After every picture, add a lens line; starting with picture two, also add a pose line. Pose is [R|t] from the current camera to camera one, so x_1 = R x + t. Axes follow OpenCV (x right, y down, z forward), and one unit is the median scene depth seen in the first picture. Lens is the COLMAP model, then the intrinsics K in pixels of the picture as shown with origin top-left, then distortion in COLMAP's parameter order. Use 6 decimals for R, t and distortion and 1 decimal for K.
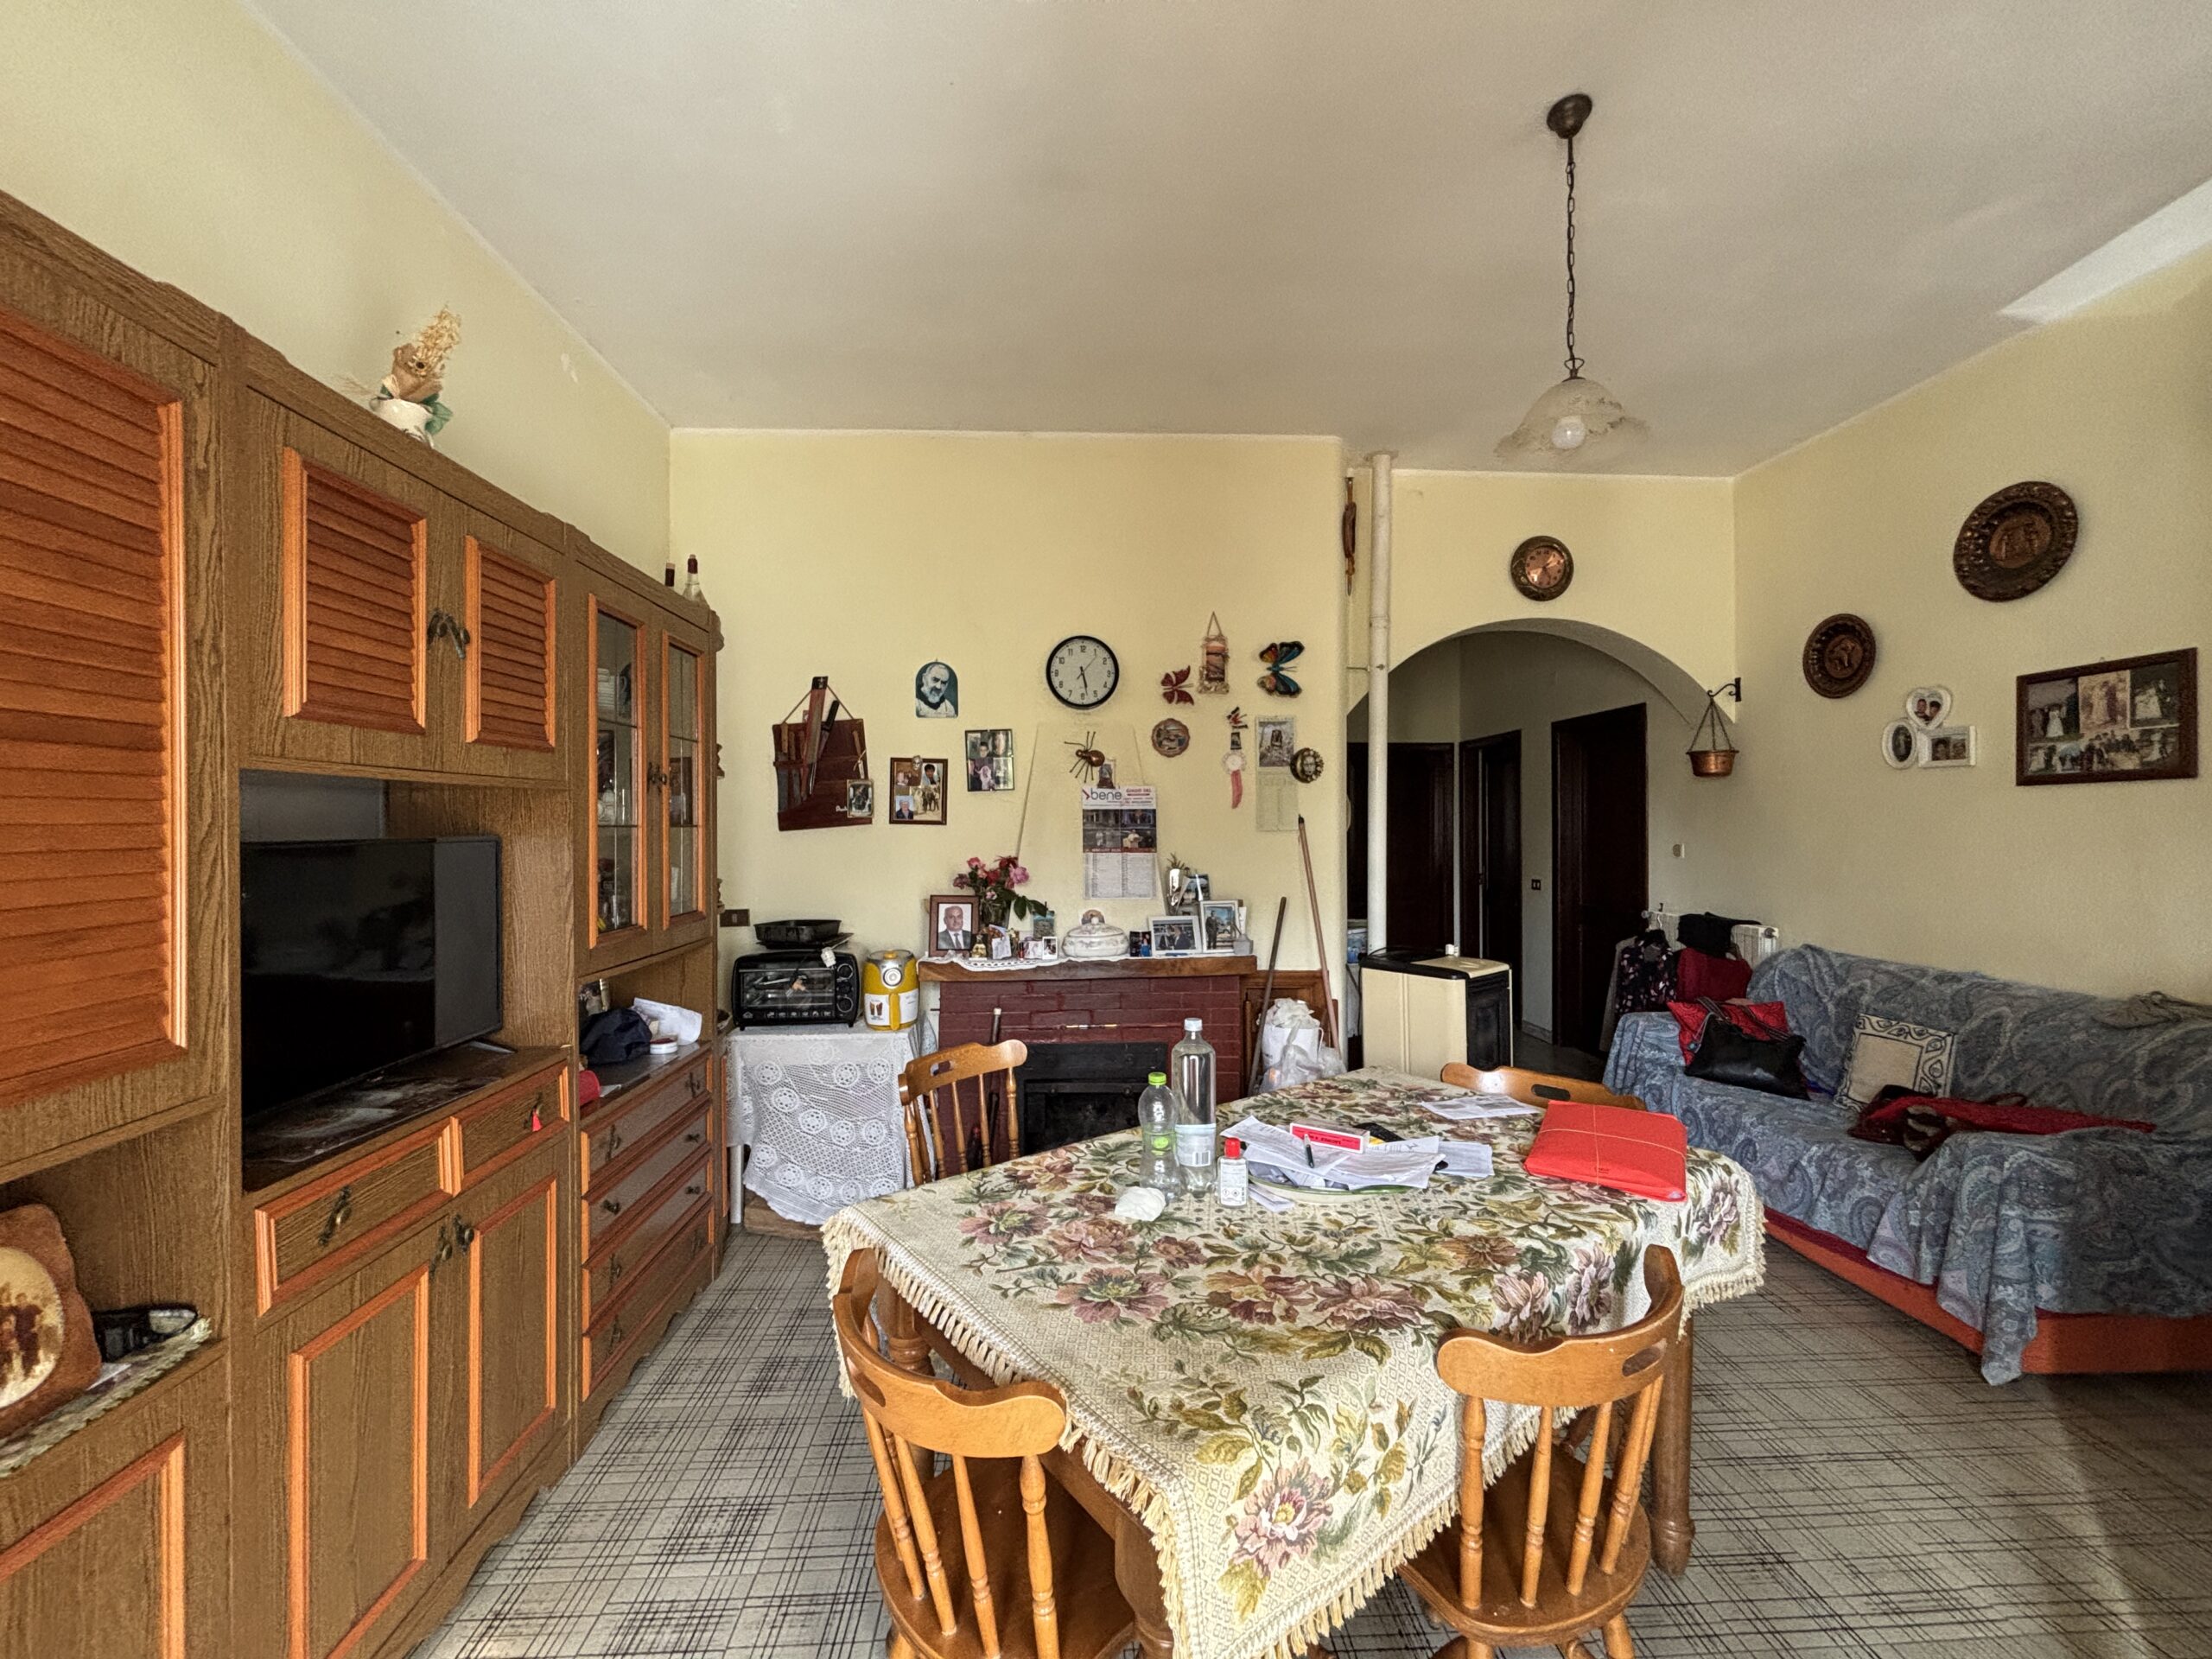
lens RADIAL K [[891.3, 0, 1099.6], [0, 891.3, 821.2], [0, 0, 1]] dist [0.001777, 0.000144]
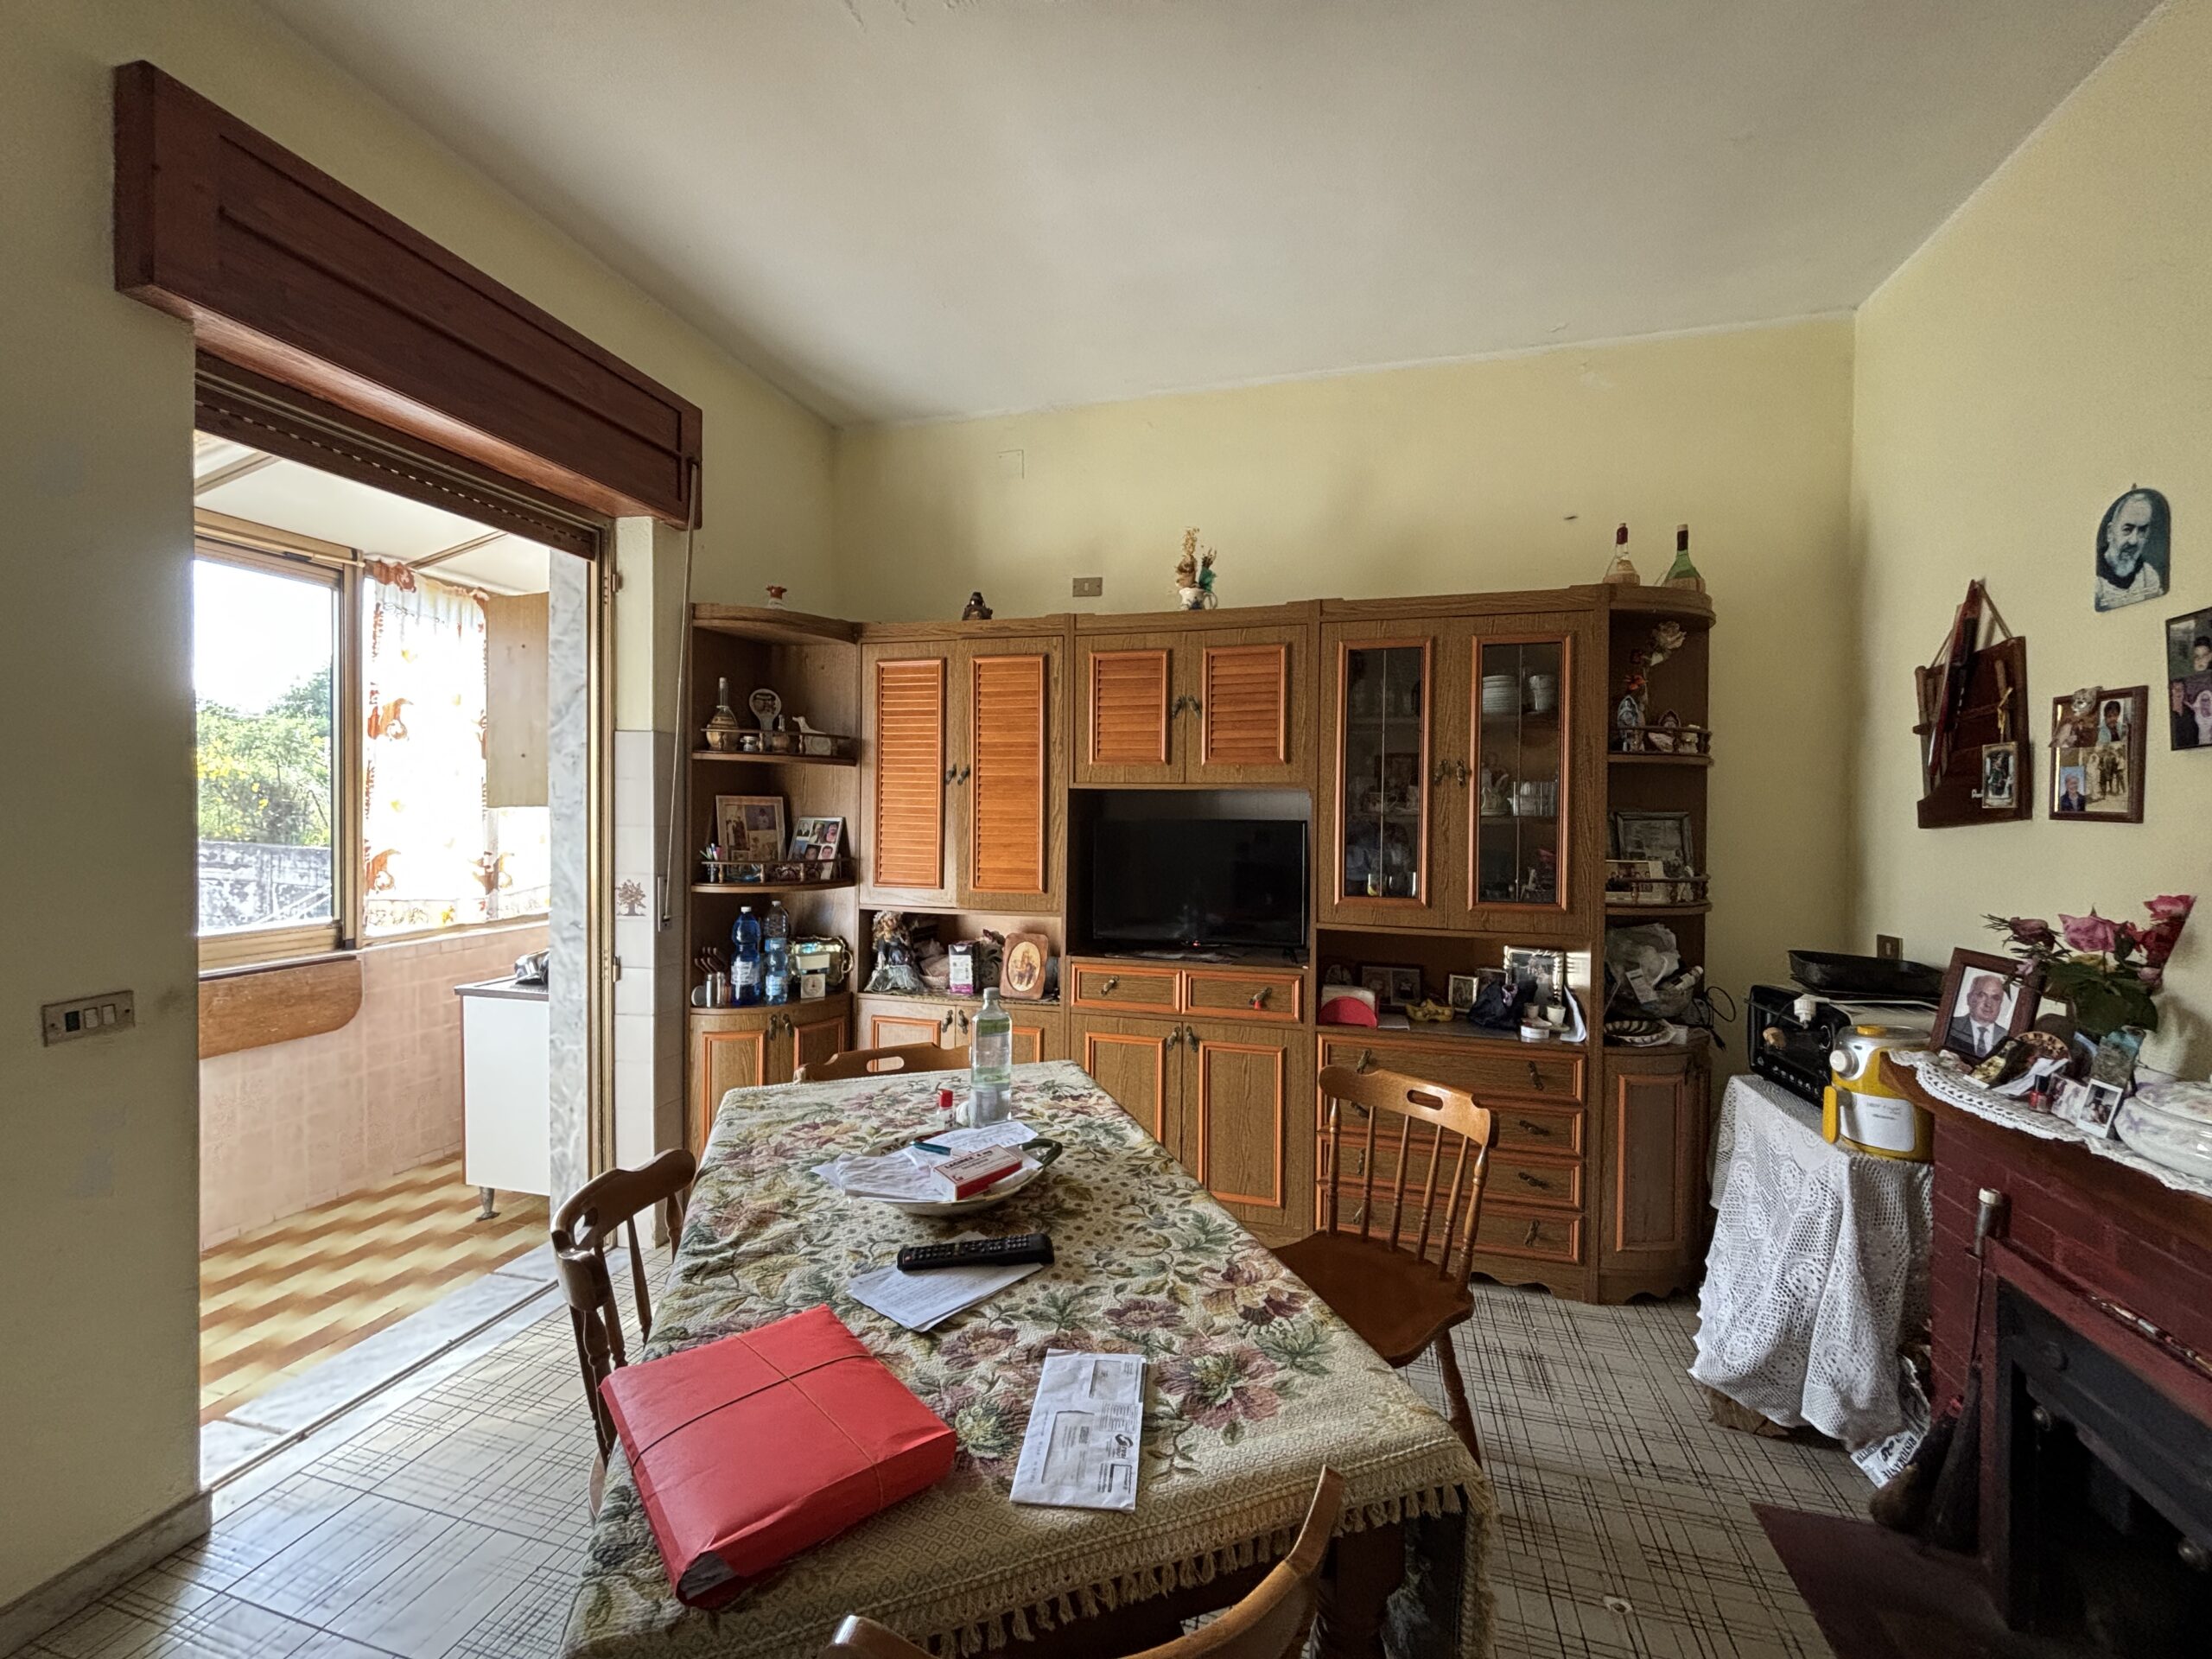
lens RADIAL K [[891.1, 0, 1104.3], [0, 891.1, 822.0], [0, 0, 1]] dist [0.000099, 0.000144]
pose [[-0.305008, 0.014643, -0.952237, 0.460101], [-0.009752, 0.999781, 0.018497, 0.000138], [0.952300, 0.014928, -0.304798, 0.613445]]
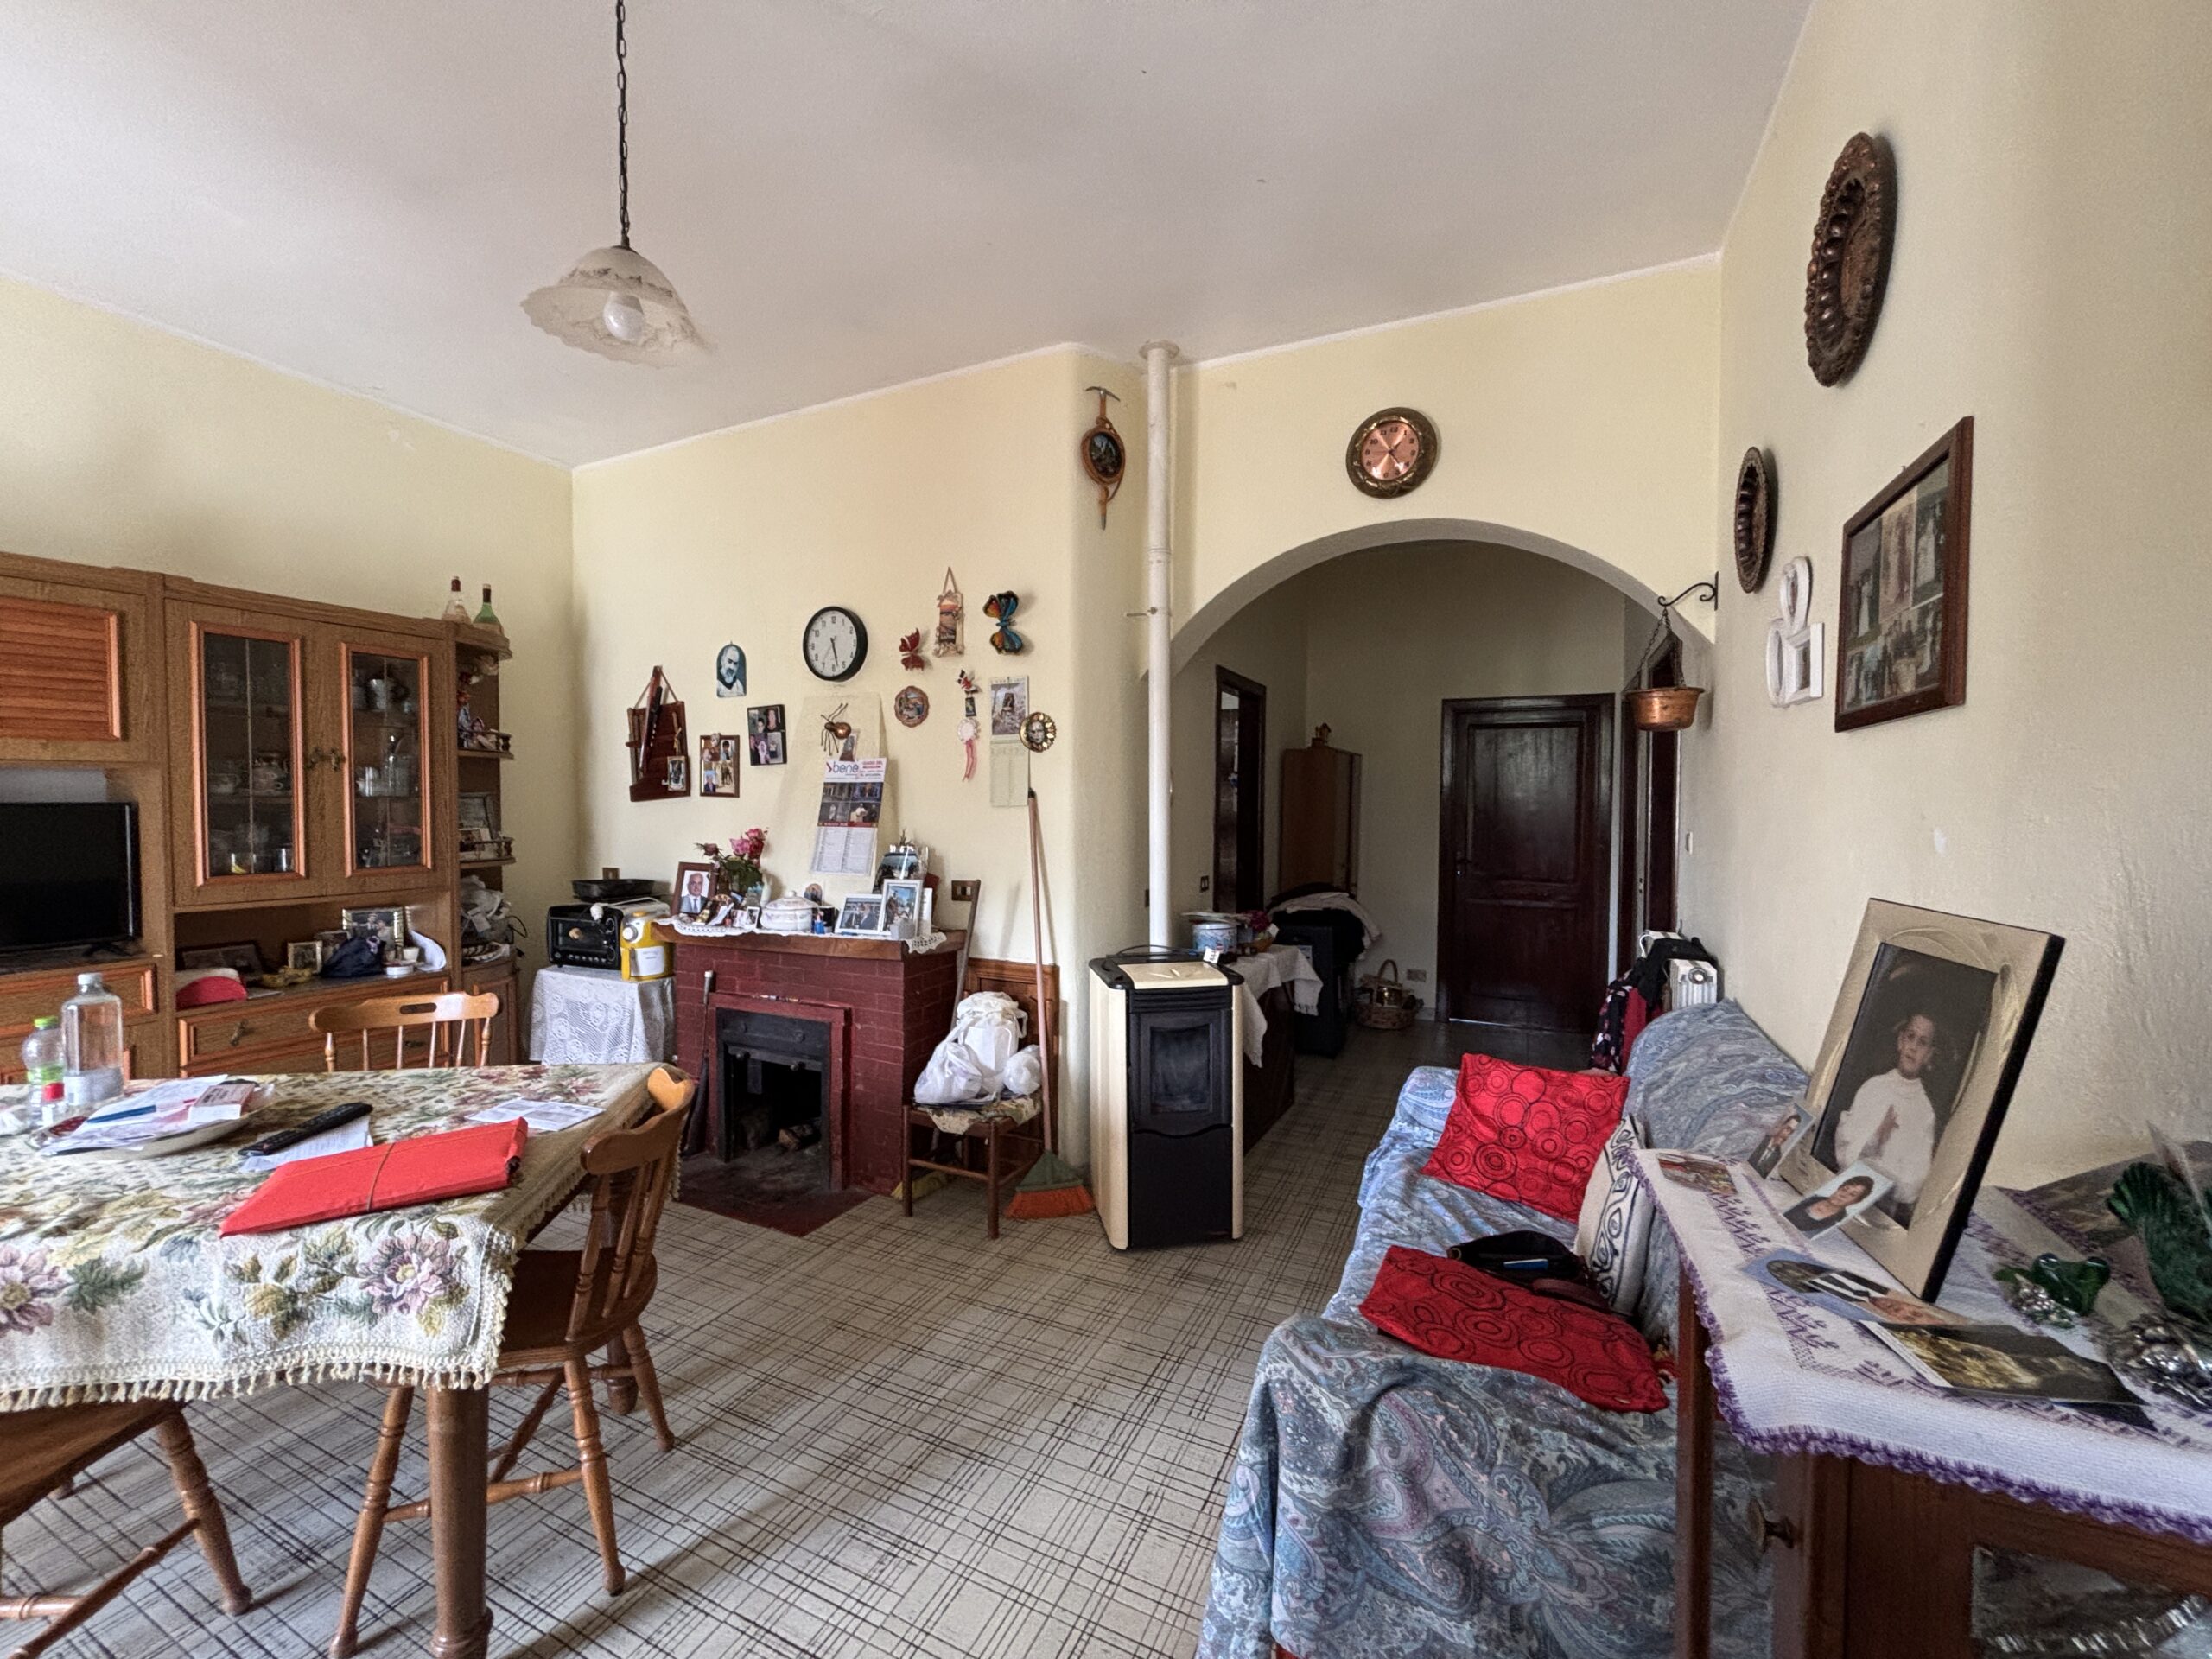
lens RADIAL K [[891.3, 0, 1099.6], [0, 891.3, 821.2], [0, 0, 1]] dist [0.001777, 0.000144]
pose [[0.883994, 0.018427, -0.467135, 0.709210], [-0.007682, 0.999661, 0.024896, 0.002723], [0.467435, -0.018419, 0.883835, 0.259908]]
